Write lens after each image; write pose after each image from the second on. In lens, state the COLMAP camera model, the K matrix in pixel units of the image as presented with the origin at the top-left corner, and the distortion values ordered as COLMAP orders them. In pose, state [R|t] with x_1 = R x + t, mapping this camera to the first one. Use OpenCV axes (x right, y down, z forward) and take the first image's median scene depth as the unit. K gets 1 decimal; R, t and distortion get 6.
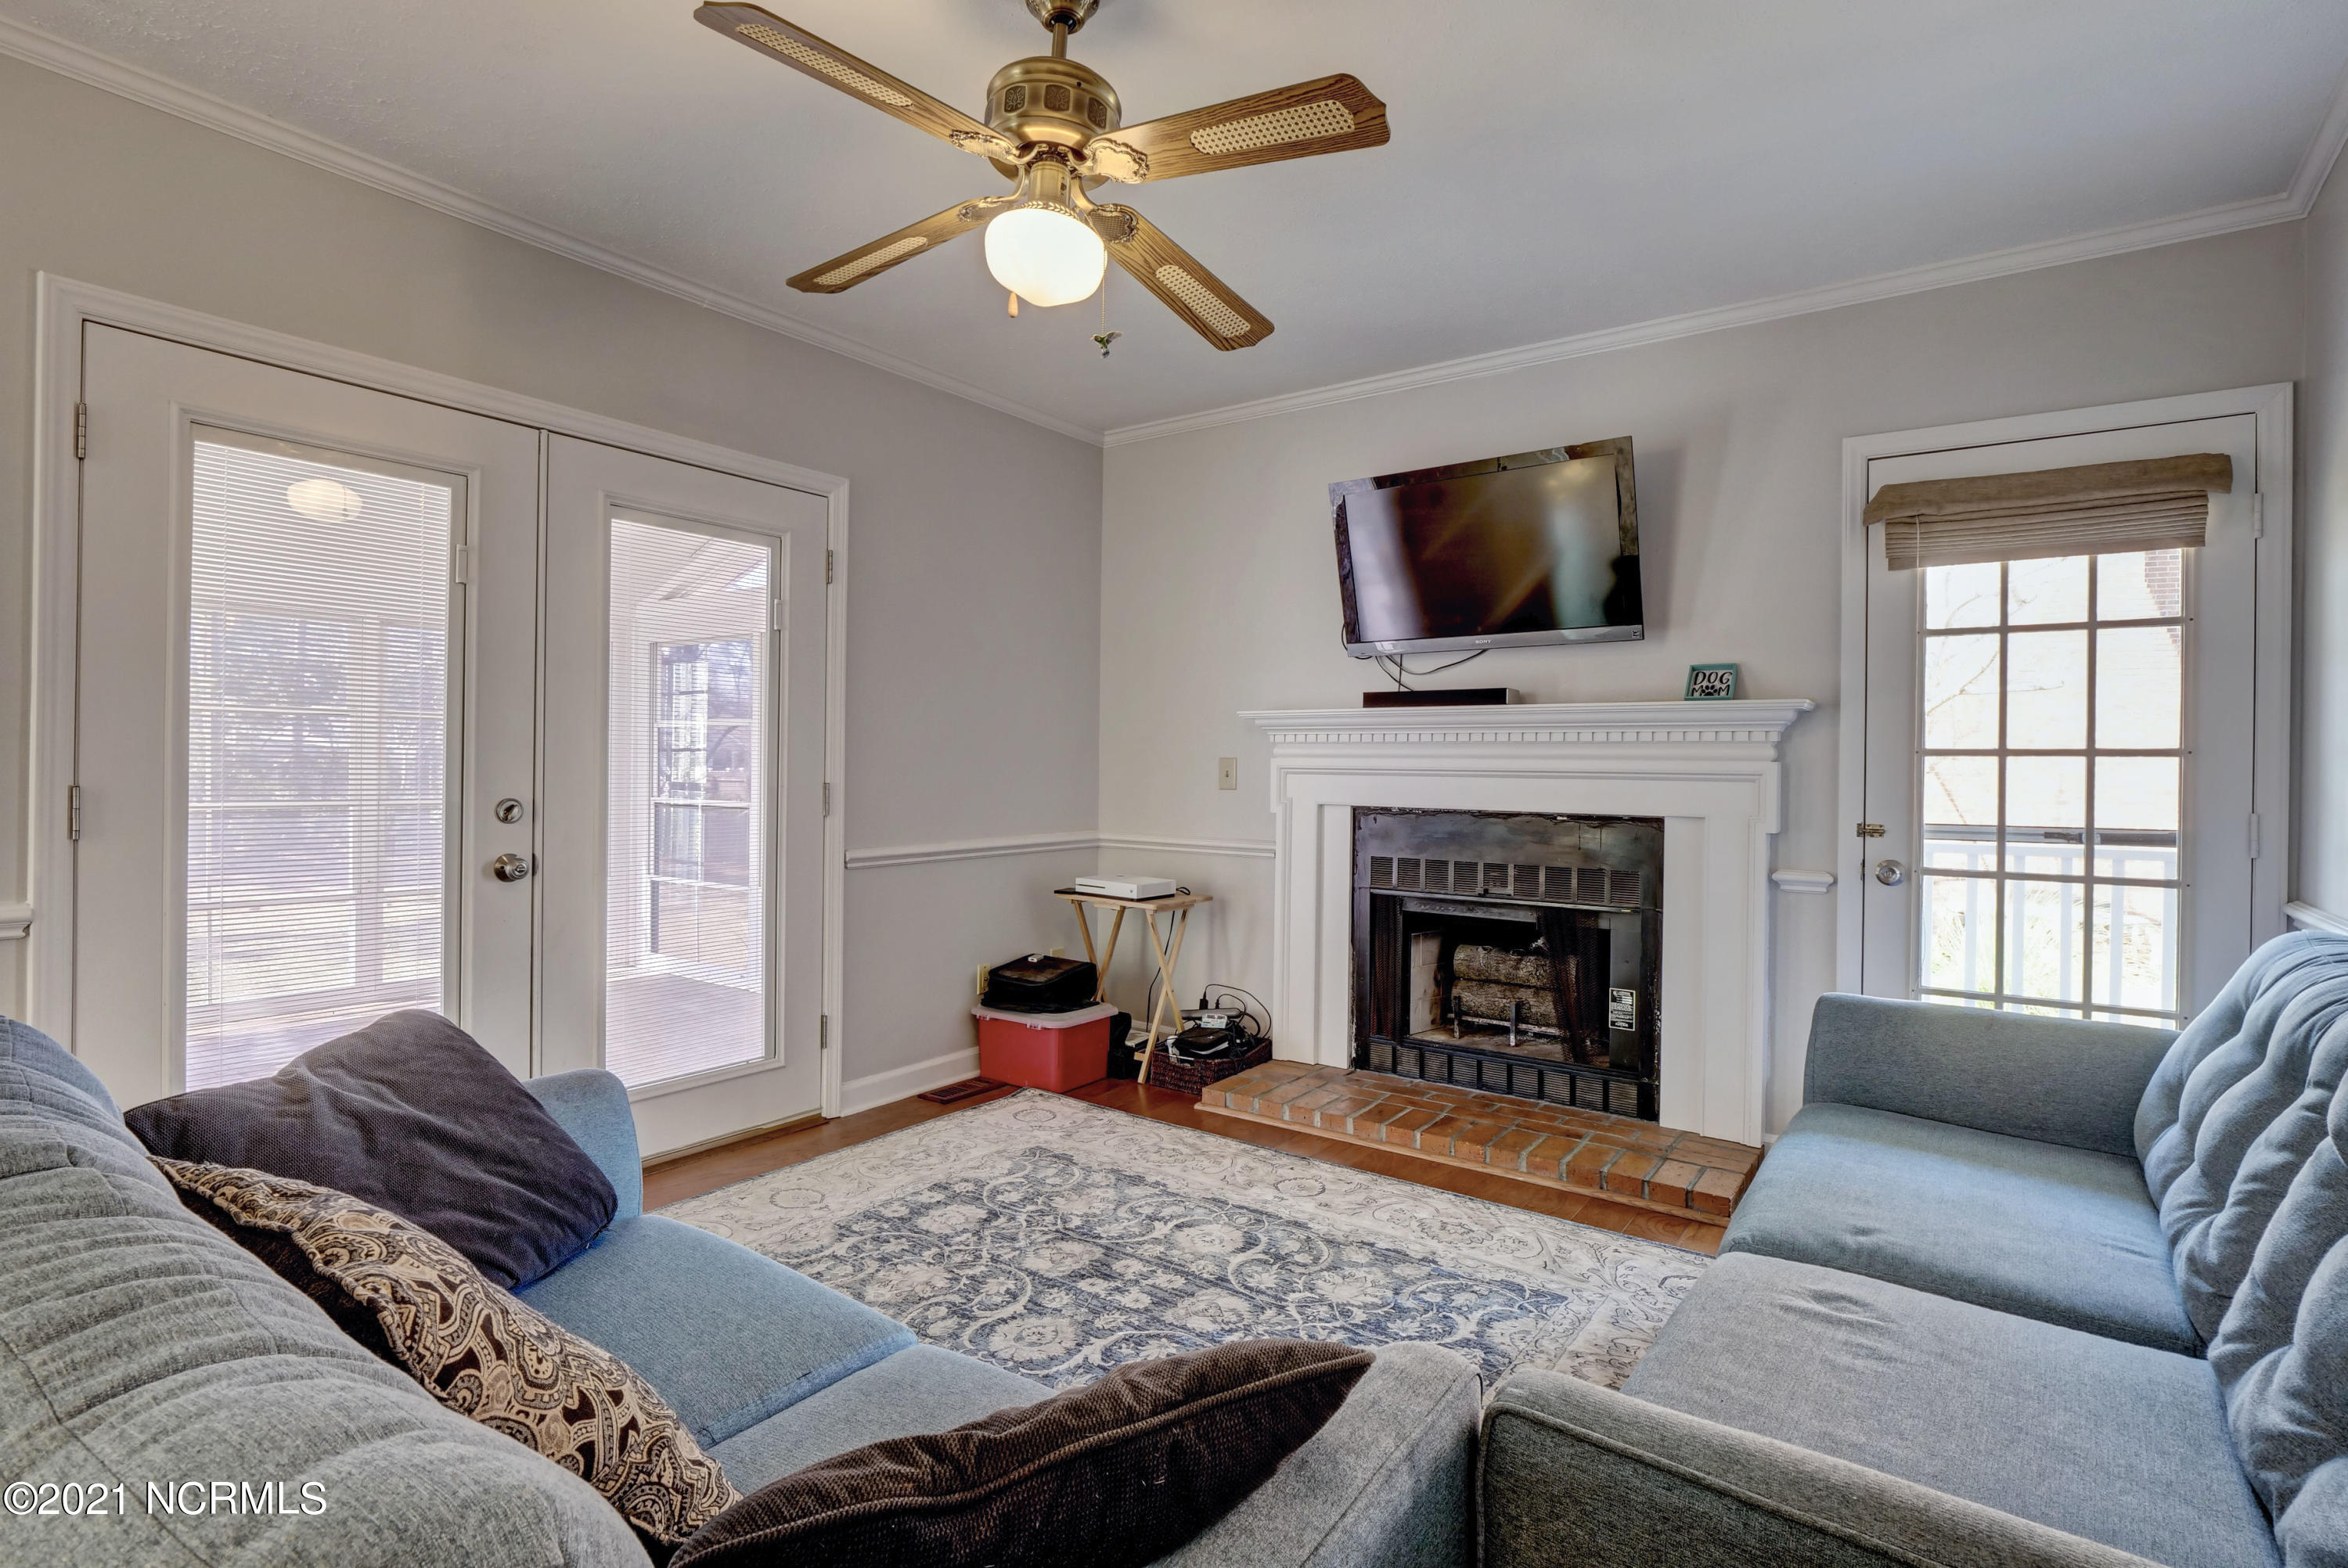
lens RADIAL K [[1142.4, 0, 1198.4], [0, 1142.4, 776.4], [0, 0, 1]] dist [-0.014069, 0.000564]
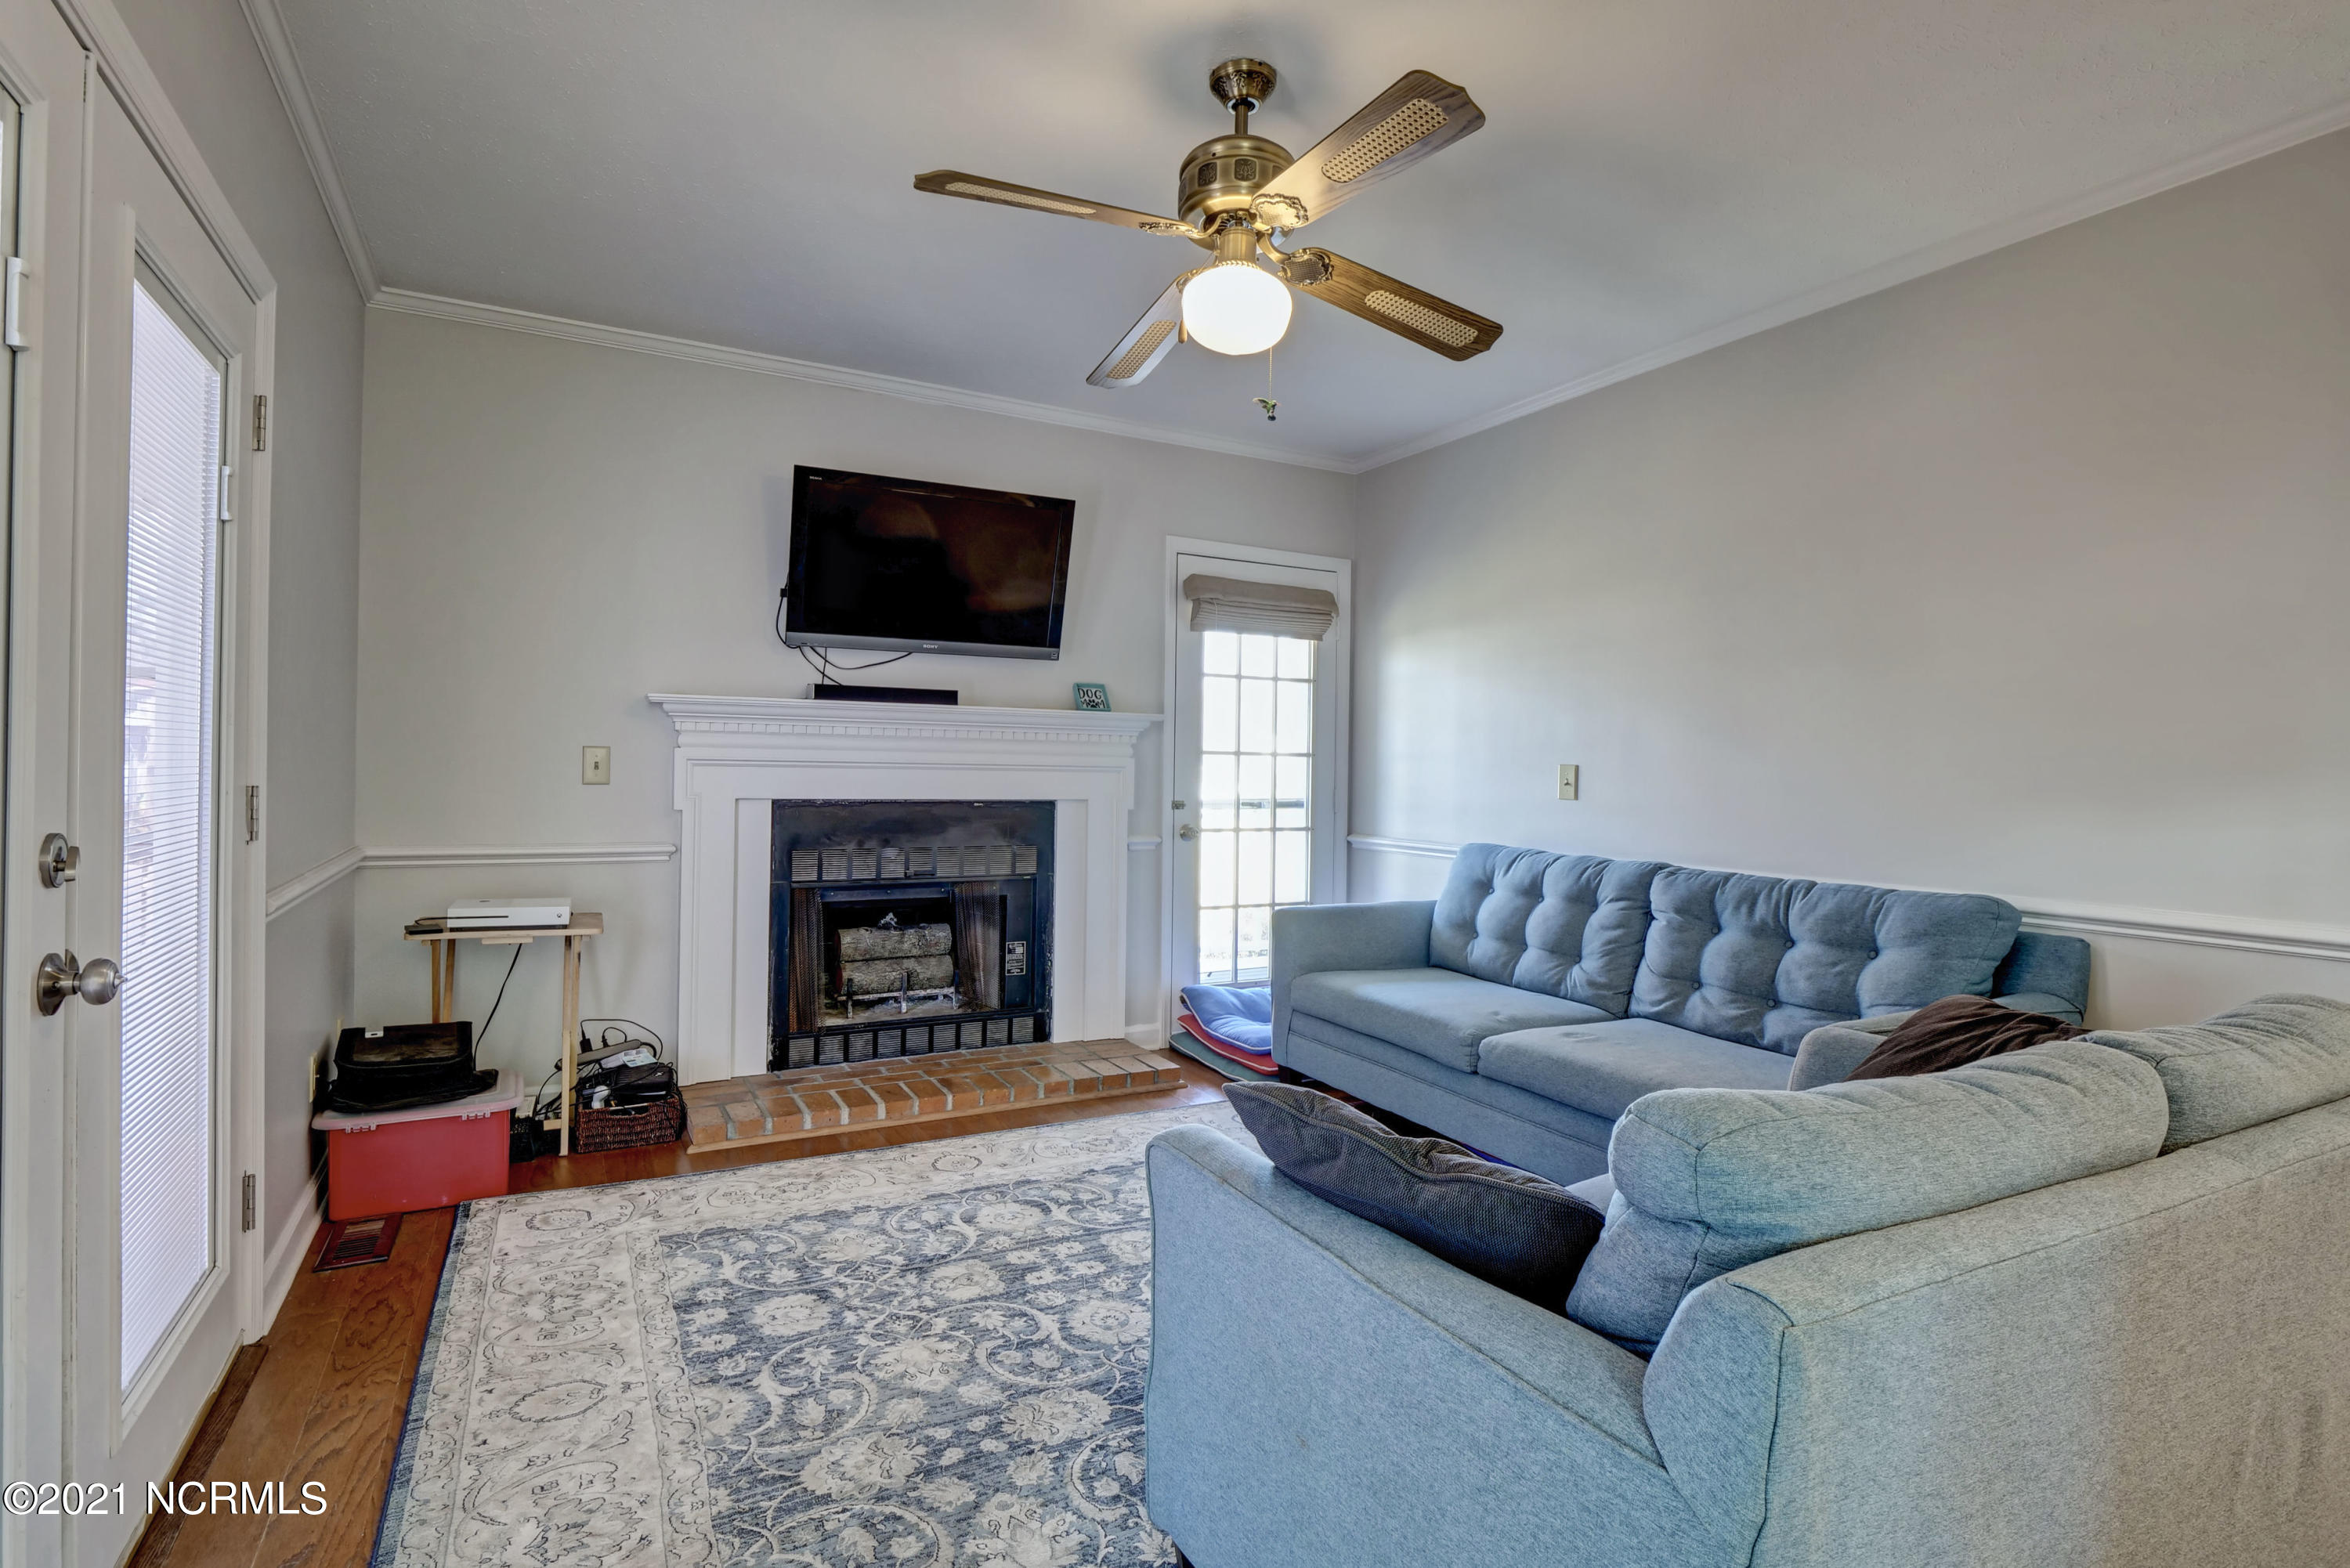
lens RADIAL K [[1143.4, 0, 1161.3], [0, 1143.4, 774.2], [0, 0, 1]] dist [-0.014069, 0.000564]
pose [[0.441167, -0.009483, 0.897375, -0.753666], [-0.004342, 0.999910, 0.012701, -0.011360], [-0.897415, -0.009499, 0.441086, 0.365849]]
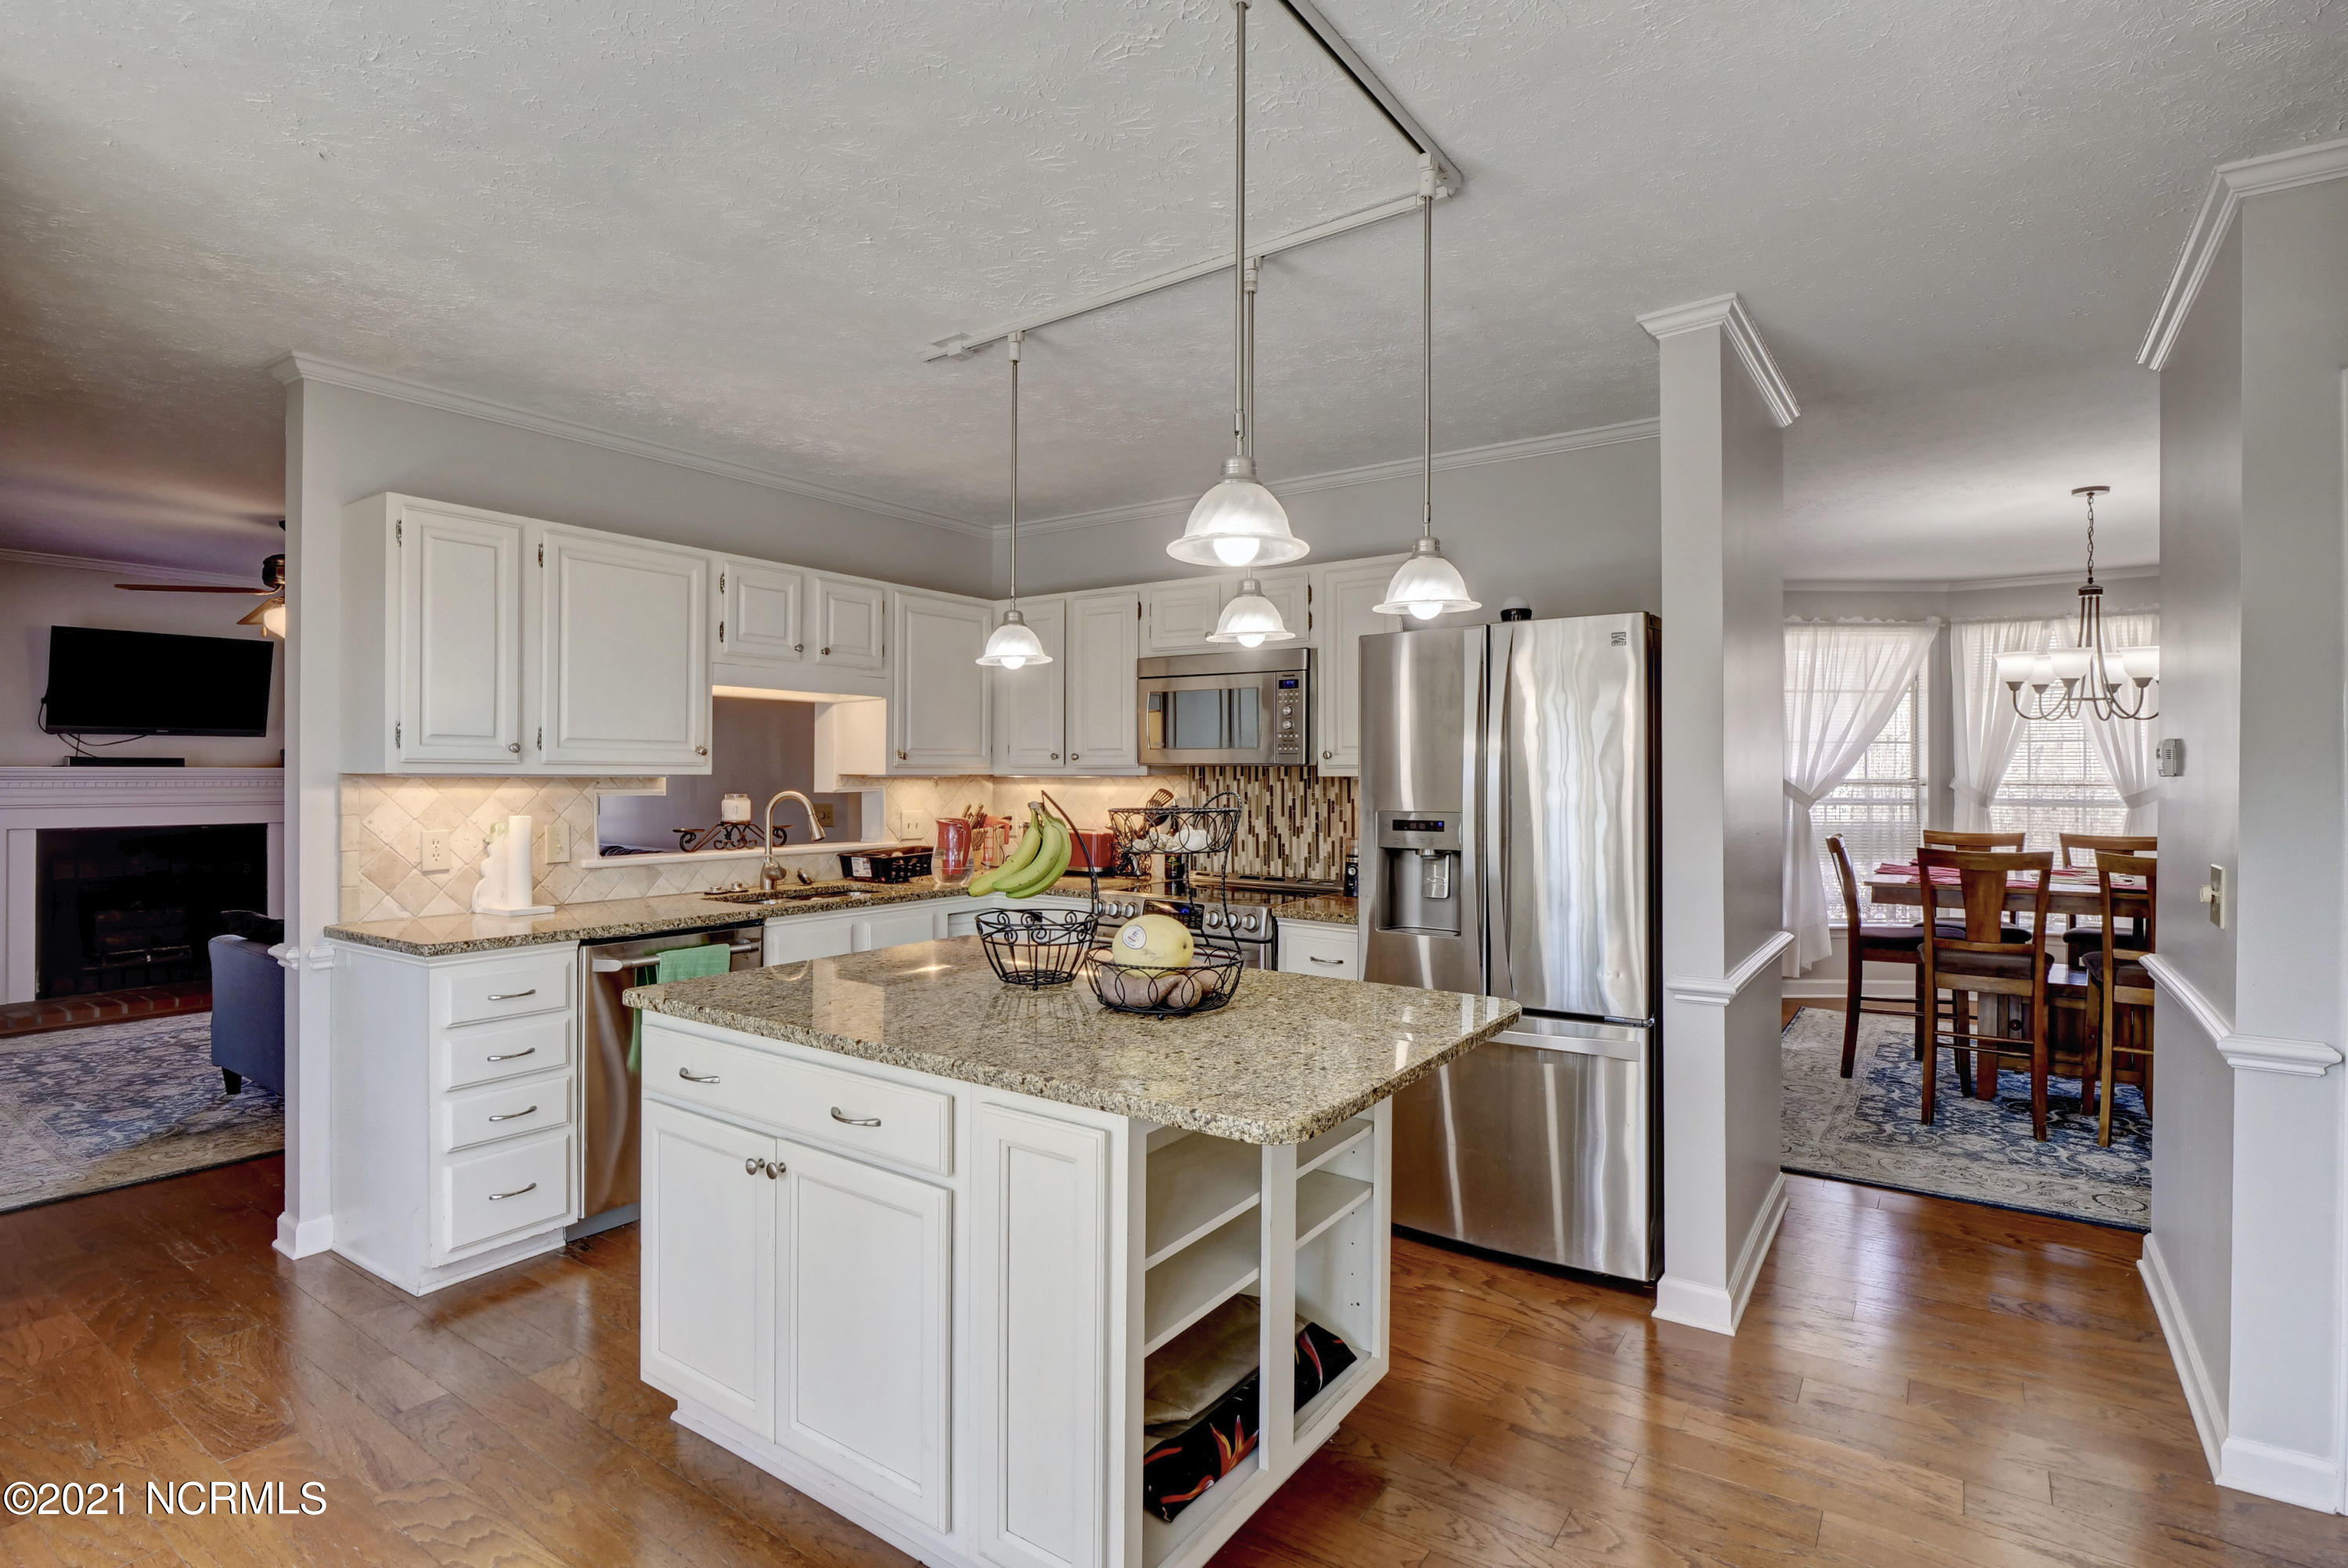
lens RADIAL K [[1142.4, 0, 1182.4], [0, 1142.4, 769.8], [0, 0, 1]] dist [-0.014069, 0.000564]
pose [[-0.022928, -0.010066, 0.999686, -1.833958], [0.005912, 0.999930, 0.010204, -0.077929], [-0.999720, 0.006144, -0.022867, -0.659140]]
